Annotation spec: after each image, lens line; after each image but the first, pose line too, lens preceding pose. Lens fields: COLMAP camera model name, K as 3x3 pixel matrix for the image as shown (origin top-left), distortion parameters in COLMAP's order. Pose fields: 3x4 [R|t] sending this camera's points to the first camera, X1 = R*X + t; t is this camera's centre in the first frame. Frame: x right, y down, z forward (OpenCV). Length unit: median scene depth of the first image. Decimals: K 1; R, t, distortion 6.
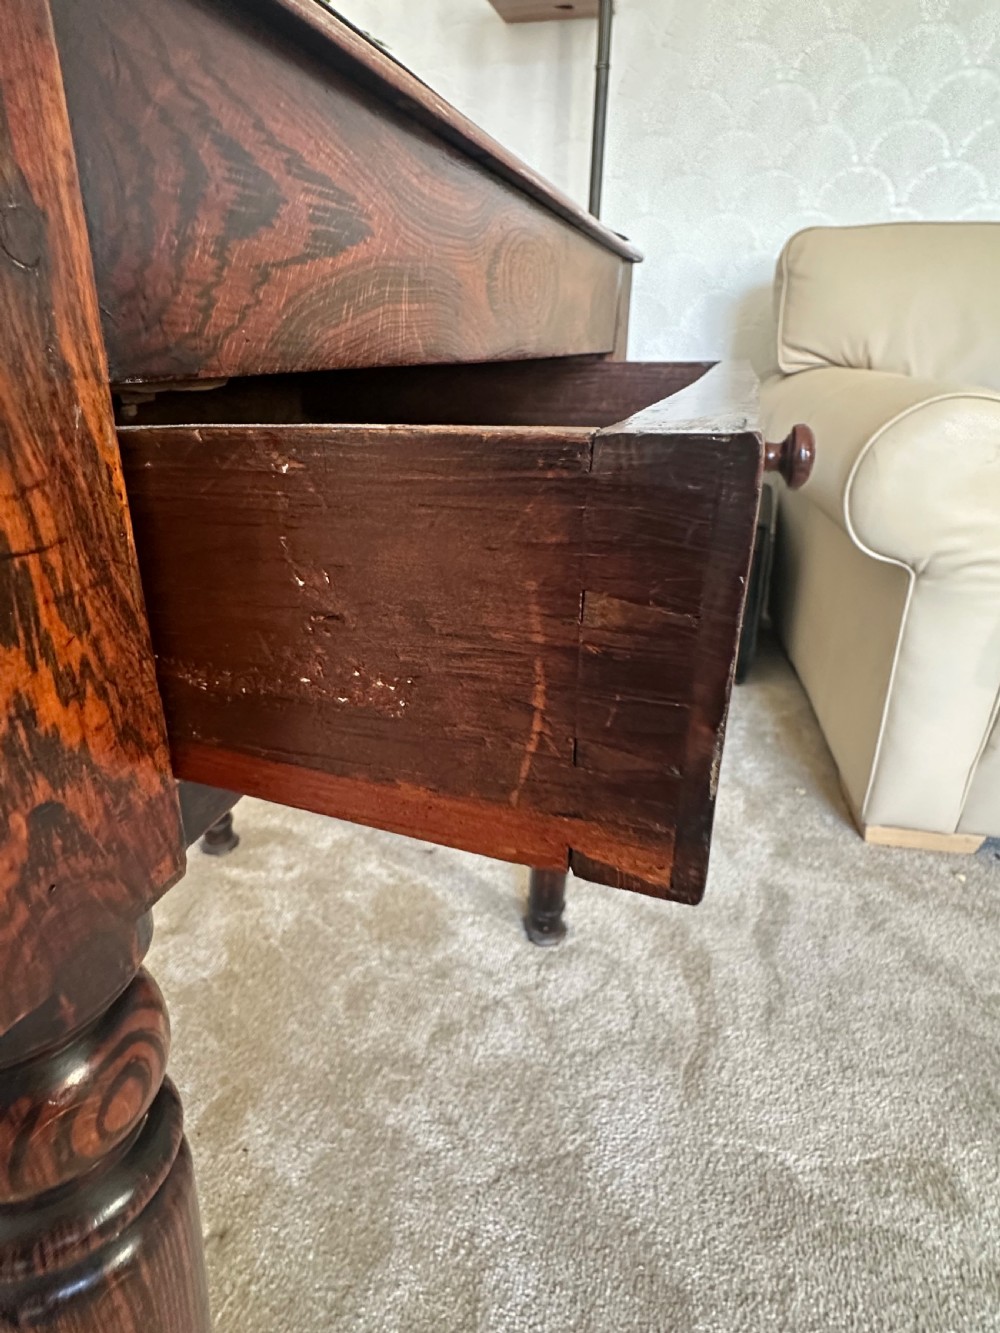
lens RADIAL K [[726.9, 0, 455.7], [0, 726.9, 639.8], [0, 0, 1]] dist [-0.005409, 0.000699]
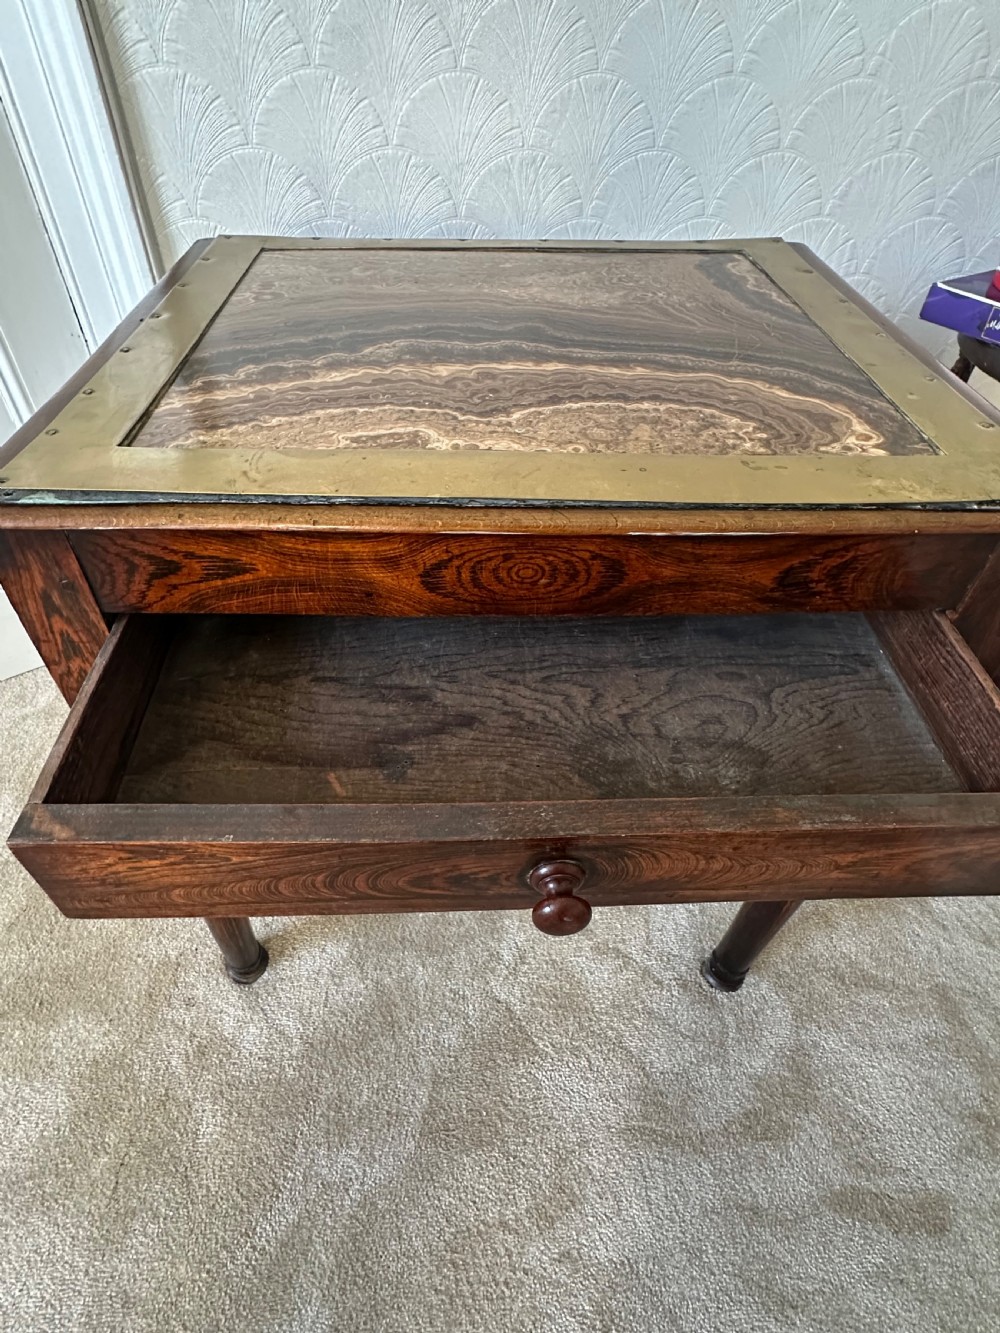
lens RADIAL K [[726.9, 0, 483.6], [0, 726.9, 655.4], [0, 0, 1]] dist [-0.005409, 0.000699]
pose [[0.379313, 0.647711, -0.660751, 0.561047], [-0.369263, 0.760753, 0.533760, -0.575785], [0.848390, 0.041528, 0.527740, 0.148902]]
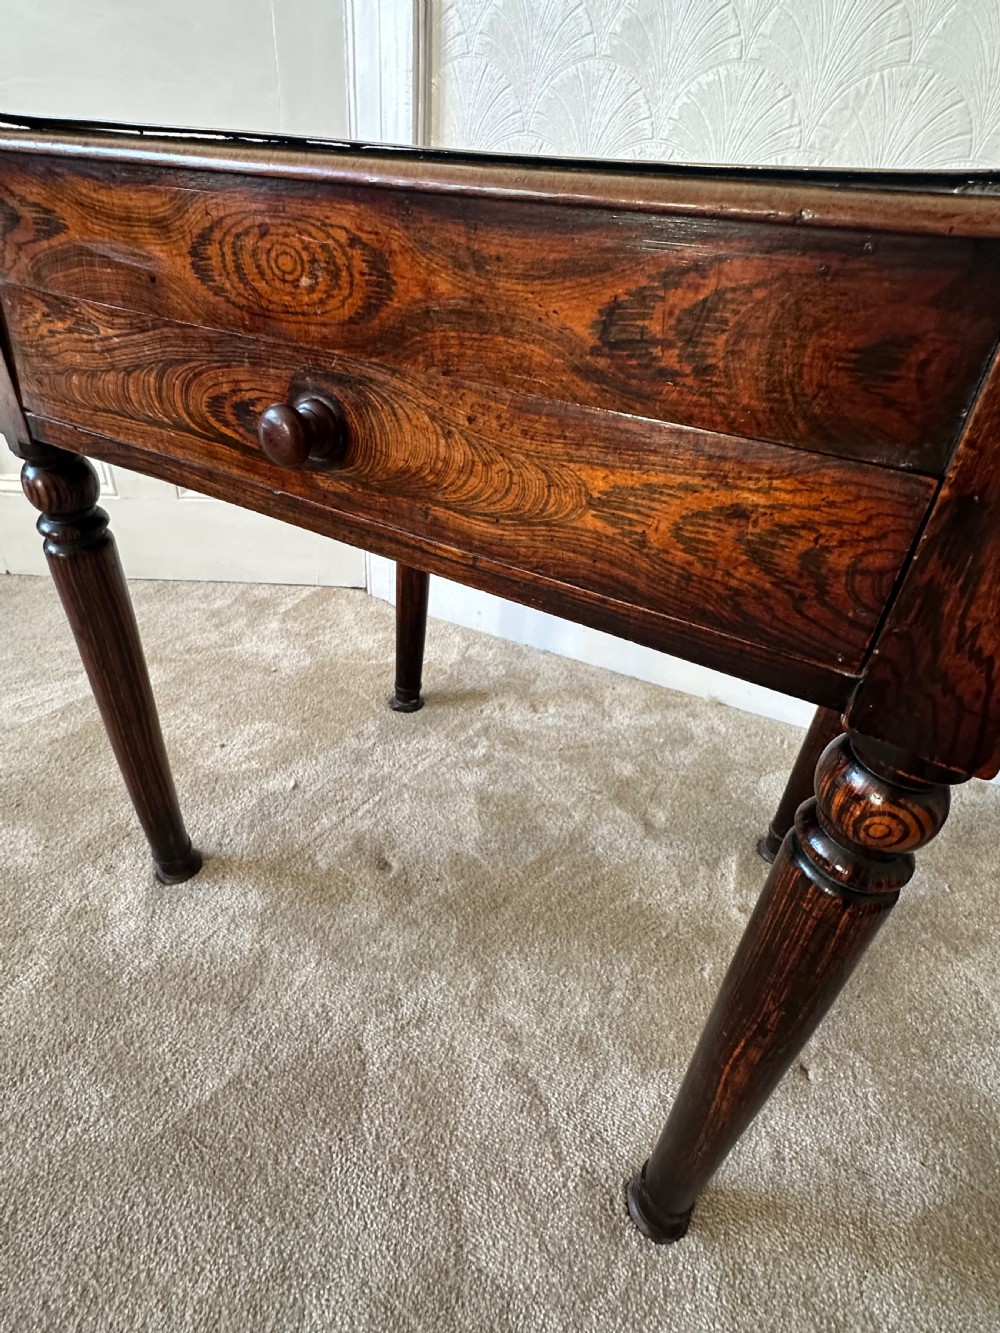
lens RADIAL K [[726.9, 0, 489.1], [0, 726.9, 658.5], [0, 0, 1]] dist [-0.005409, 0.000699]
pose [[-0.174987, 0.538709, -0.824119, 0.629613], [-0.427823, 0.712278, 0.556441, -0.428506], [0.886762, 0.449947, 0.105833, 0.763228]]
